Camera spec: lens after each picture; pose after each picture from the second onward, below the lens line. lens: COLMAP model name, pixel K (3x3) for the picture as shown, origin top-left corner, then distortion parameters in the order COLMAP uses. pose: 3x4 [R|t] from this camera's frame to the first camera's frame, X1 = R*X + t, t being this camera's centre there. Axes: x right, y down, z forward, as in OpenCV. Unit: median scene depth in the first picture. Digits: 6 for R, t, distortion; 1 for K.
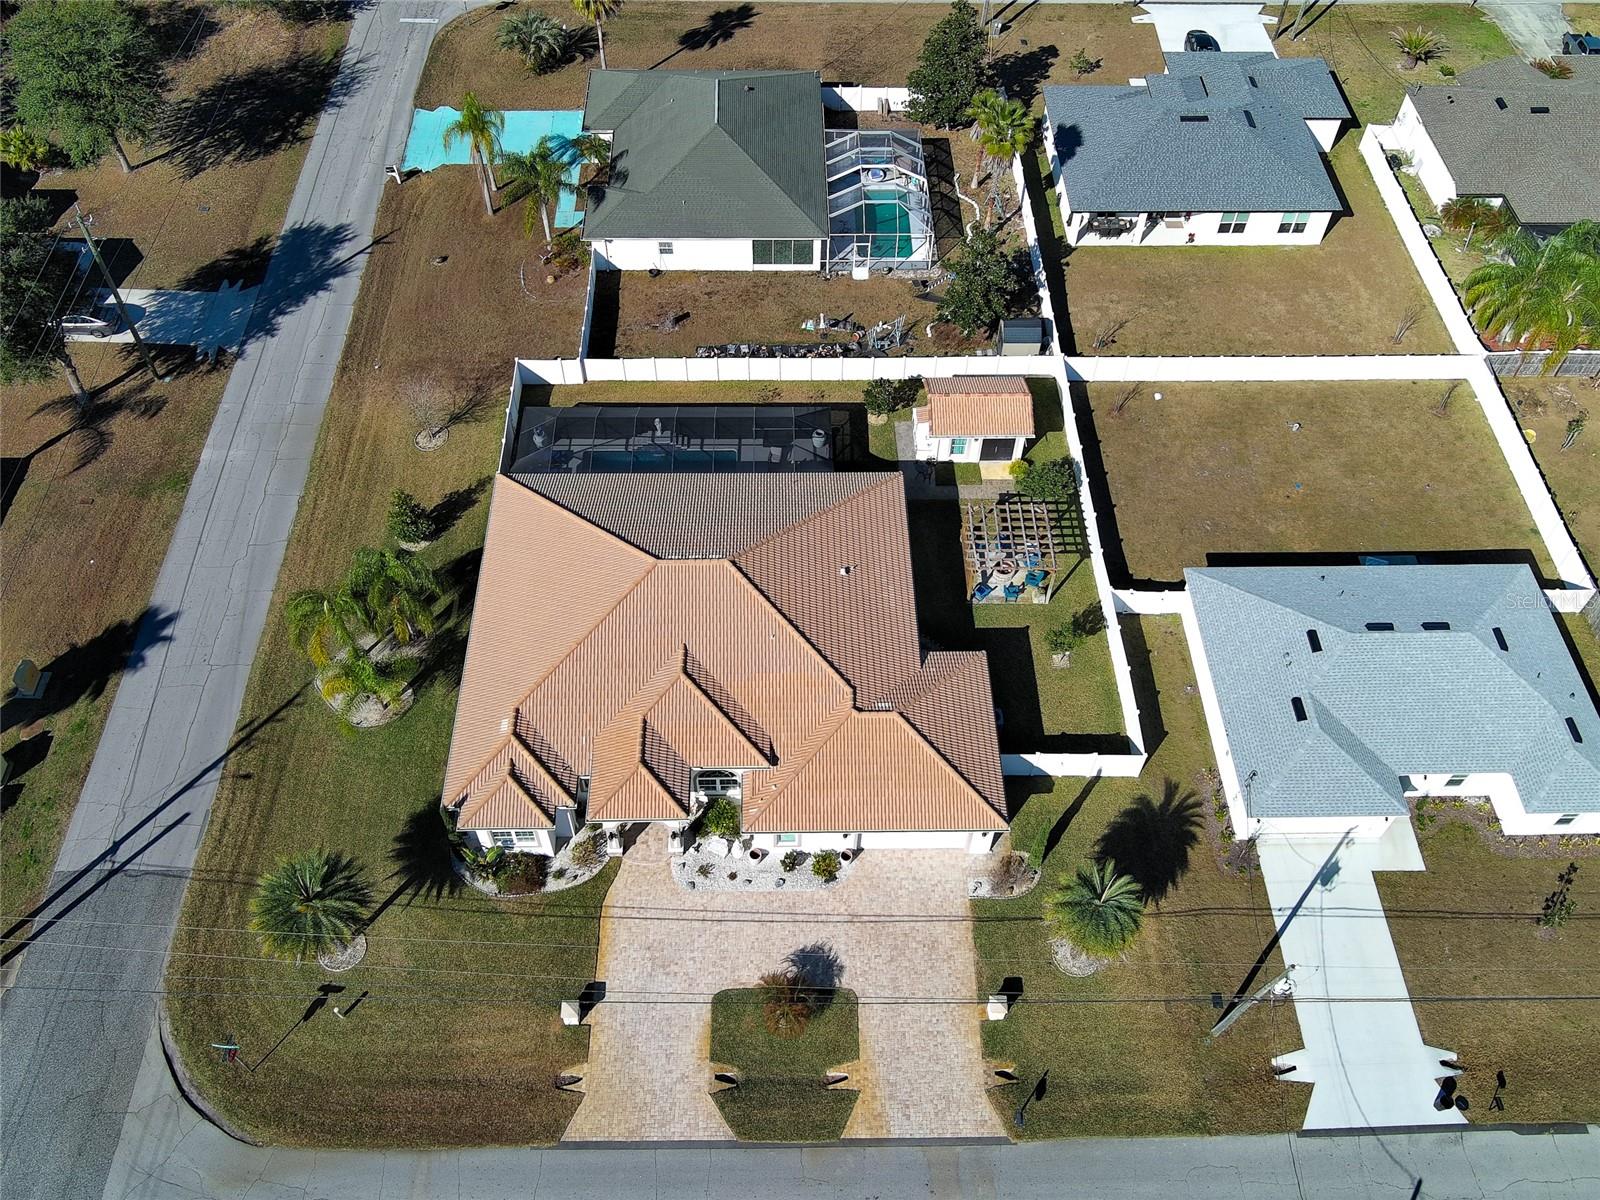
lens RADIAL K [[1323.7, 0, 800.0], [0, 1323.7, 600.0], [0, 0, 1]] dist [0.005653, -0.008978]
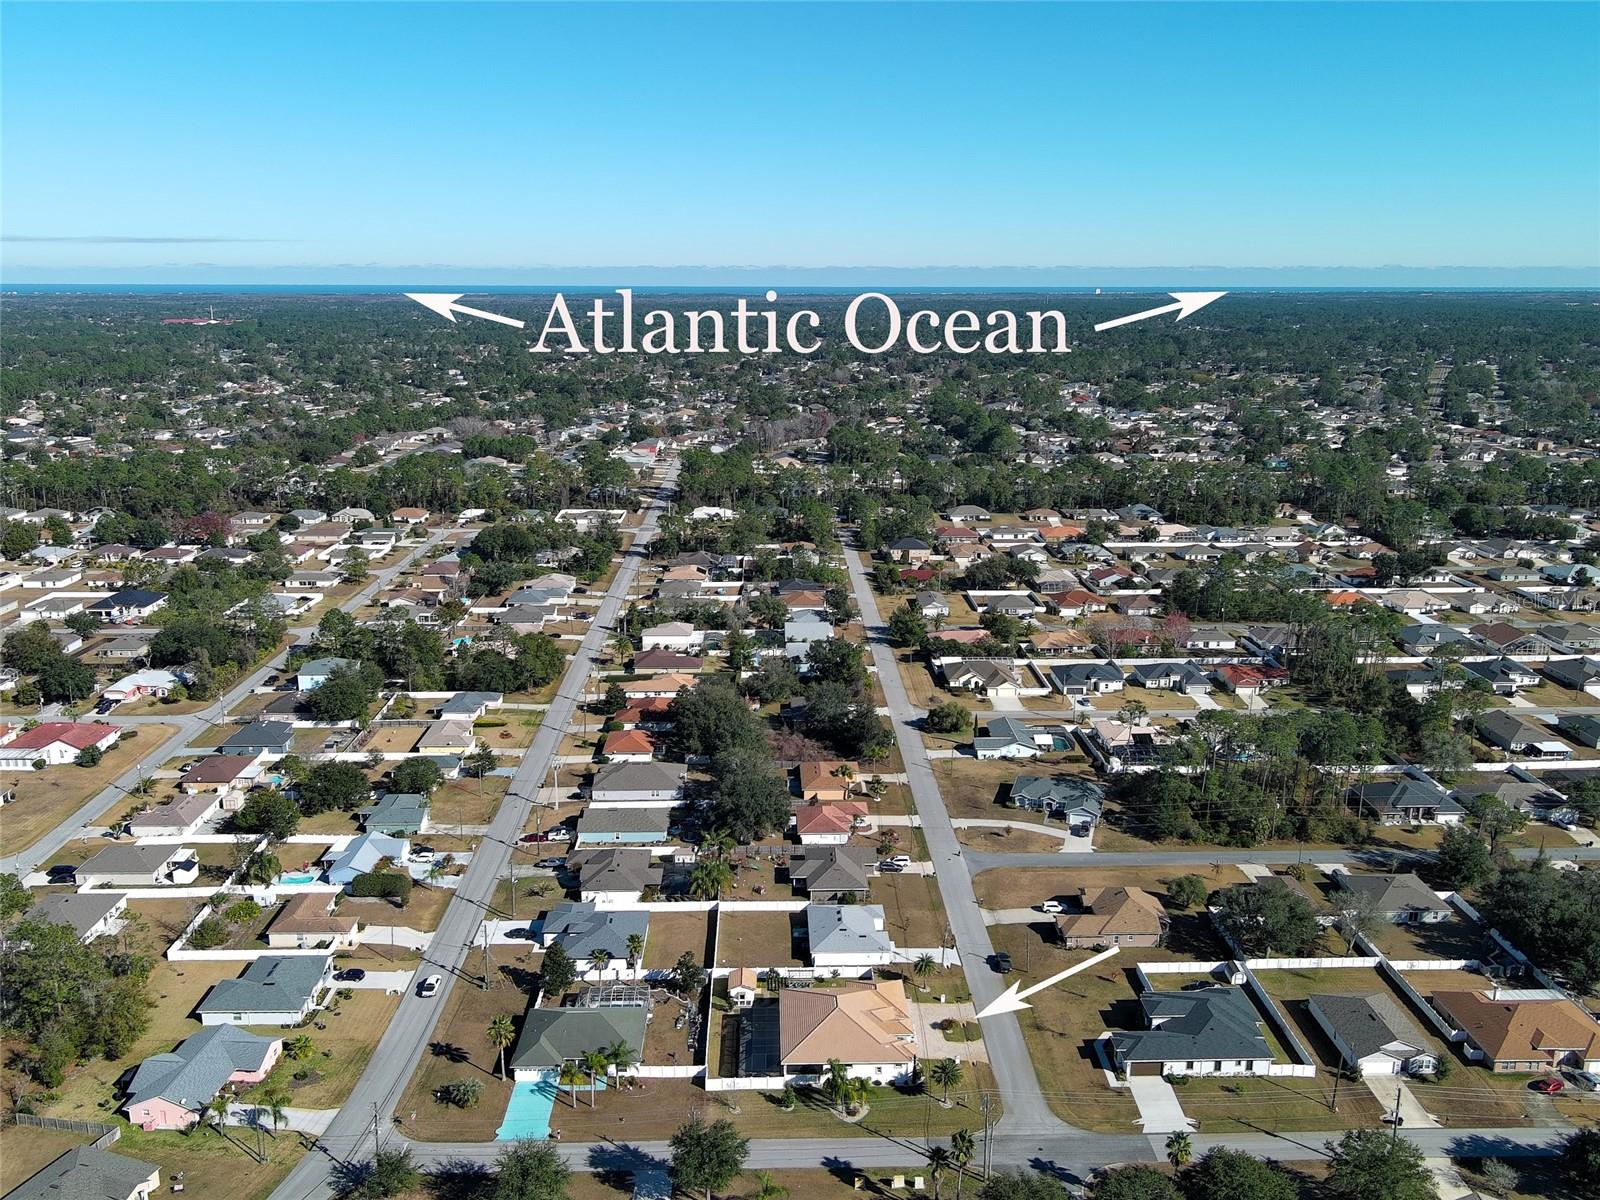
lens RADIAL K [[1330.1, 0, 796.9], [0, 1330.1, 591.0], [0, 0, 1]] dist [-0.004755, 0.000687]
pose [[-0.005461, -0.245039, 0.969498, -3.230459], [0.791914, 0.590941, 0.153820, -1.296562], [-0.610608, 0.768599, 0.190823, -0.413663]]
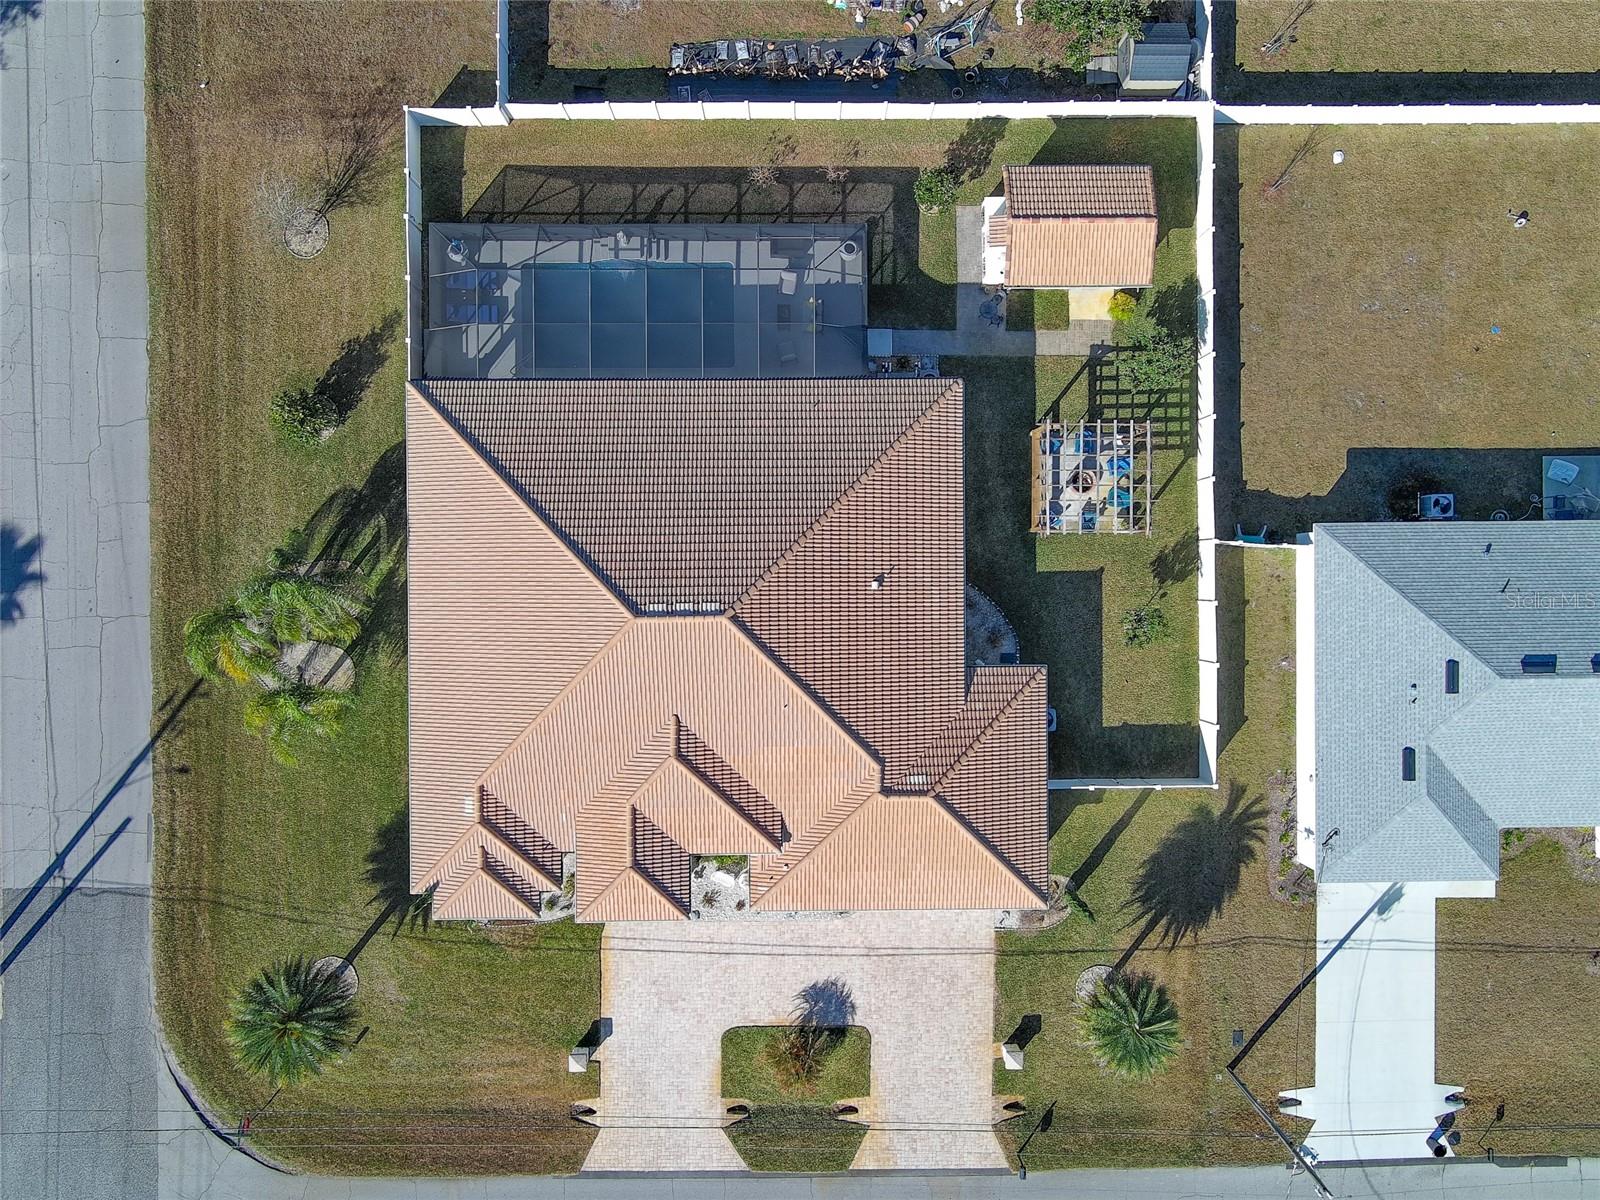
lens RADIAL K [[1330.1, 0, 796.9], [0, 1330.1, 591.0], [0, 0, 1]] dist [-0.004755, 0.000687]
pose [[0.999918, 0.012825, -0.000028, -0.014460], [-0.010066, 0.786151, 0.617952, -0.537405], [0.007947, -0.617901, 0.786216, 0.411779]]
